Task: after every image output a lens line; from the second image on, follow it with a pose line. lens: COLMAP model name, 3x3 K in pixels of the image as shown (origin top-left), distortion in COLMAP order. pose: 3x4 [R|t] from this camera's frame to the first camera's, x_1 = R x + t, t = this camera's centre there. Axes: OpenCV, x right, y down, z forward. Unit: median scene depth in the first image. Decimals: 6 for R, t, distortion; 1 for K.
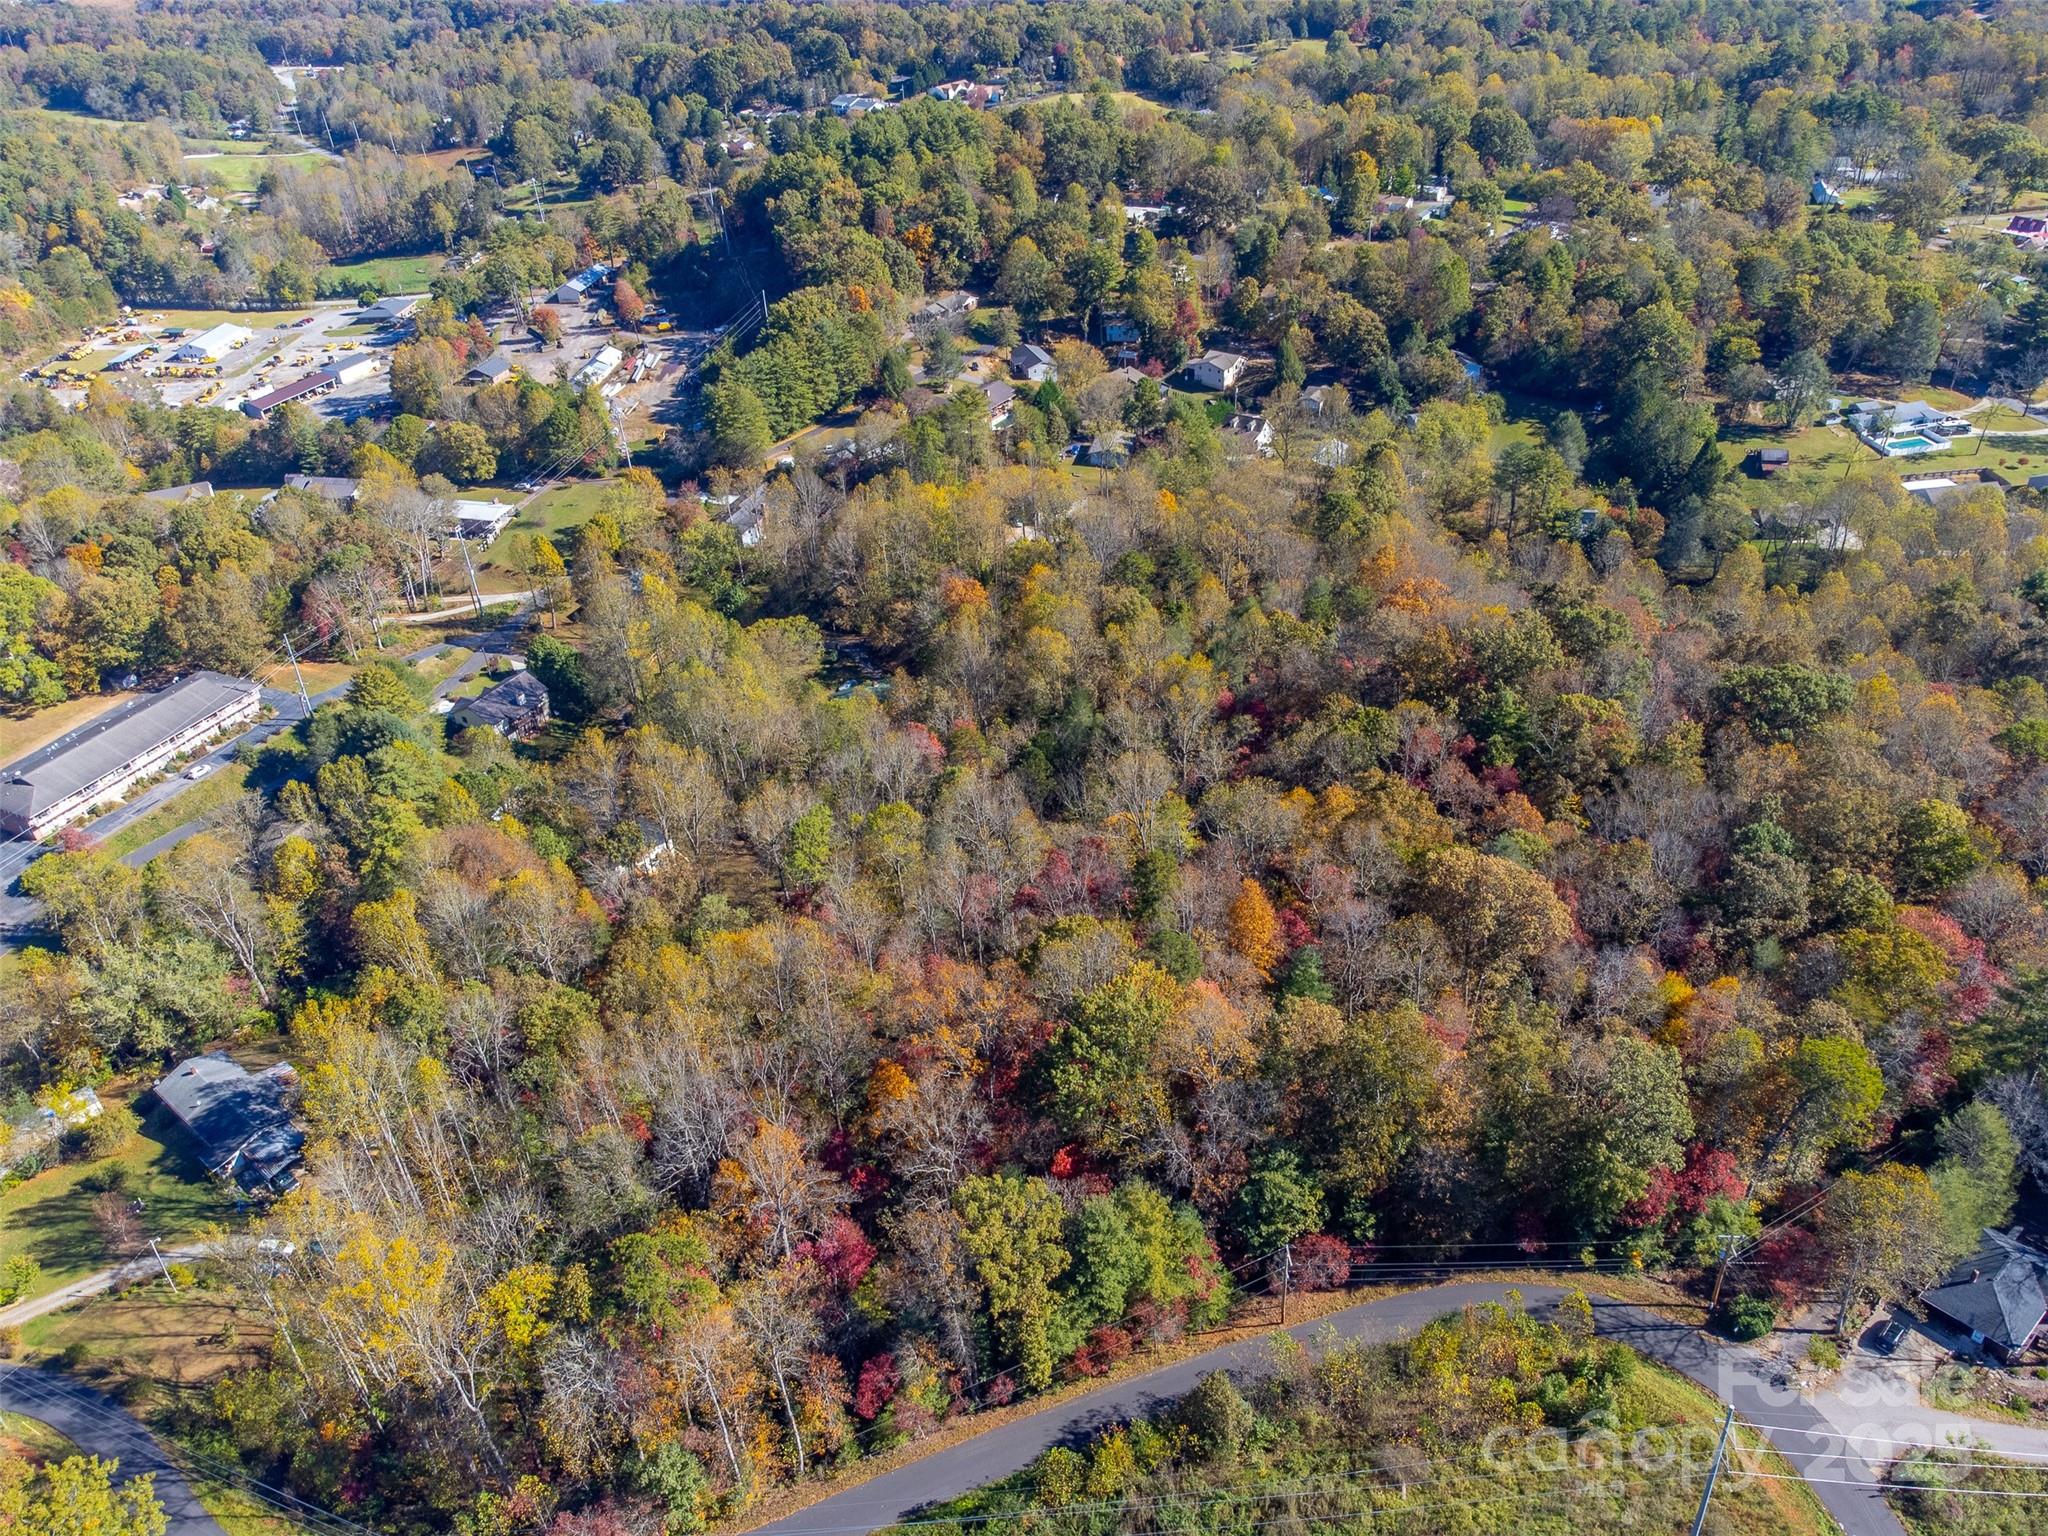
lens RADIAL K [[1519.3, 0, 1024.0], [0, 1519.3, 768.0], [0, 0, 1]] dist [-0.007902, 0.039355]
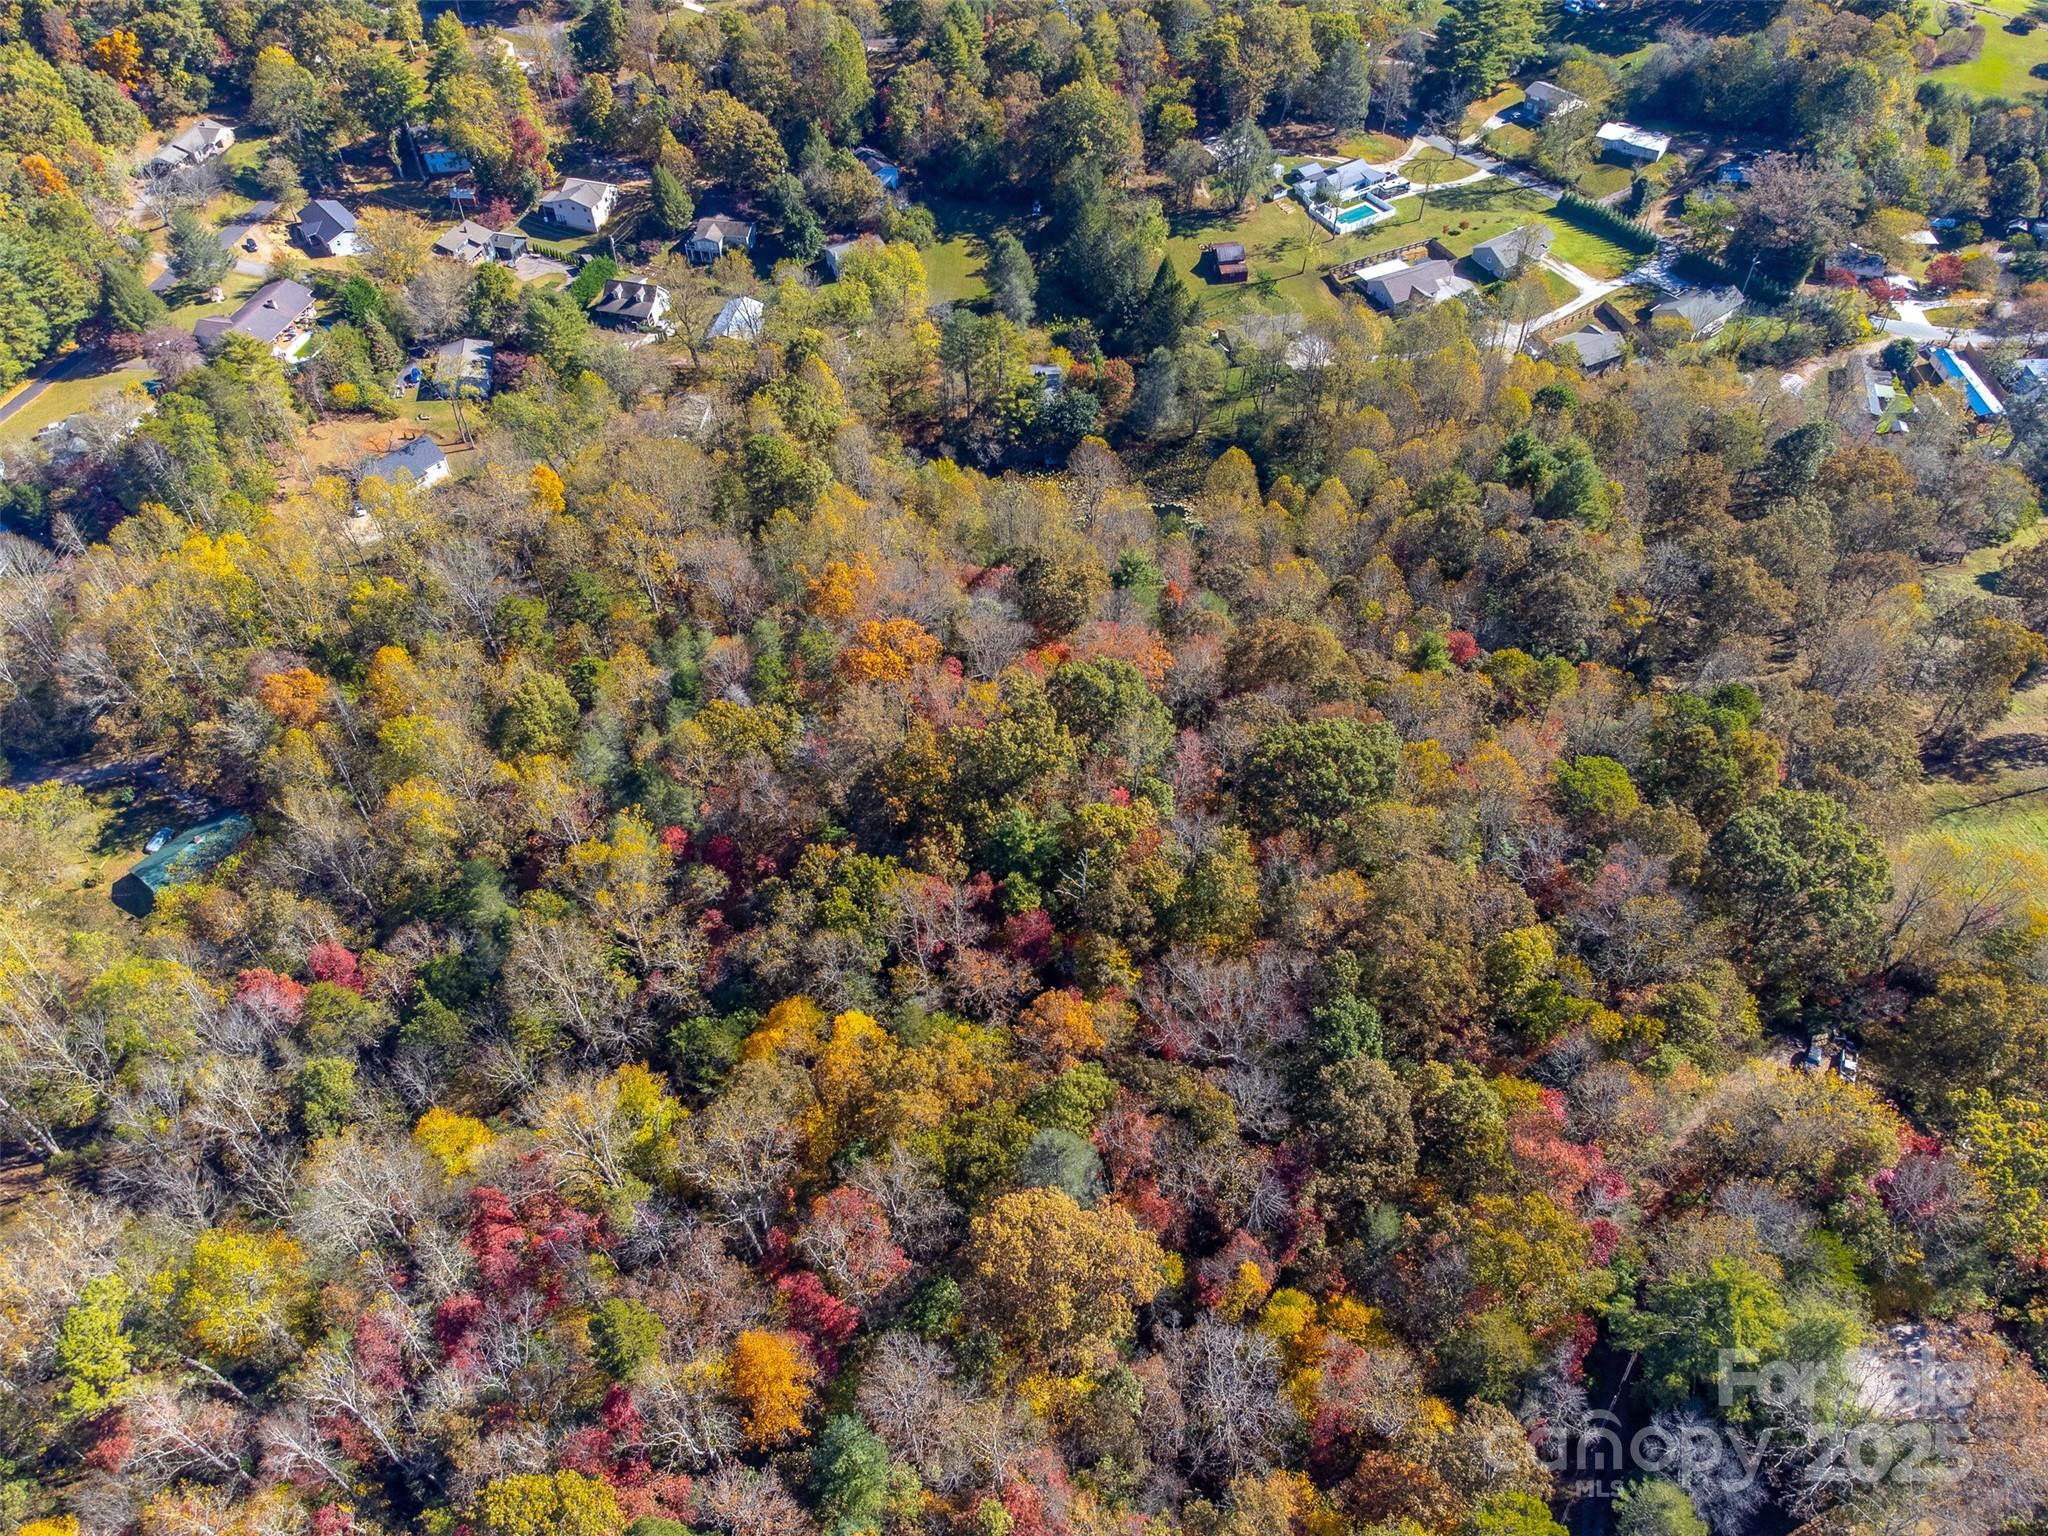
lens RADIAL K [[1521.3, 0, 1026.3], [0, 1521.3, 744.4], [0, 0, 1]] dist [0.018532, 0.007209]
pose [[0.931225, -0.235470, 0.278162, 0.057985], [0.171743, 0.956720, 0.234927, -0.147984], [-0.321441, -0.170997, 0.931362, 0.138819]]
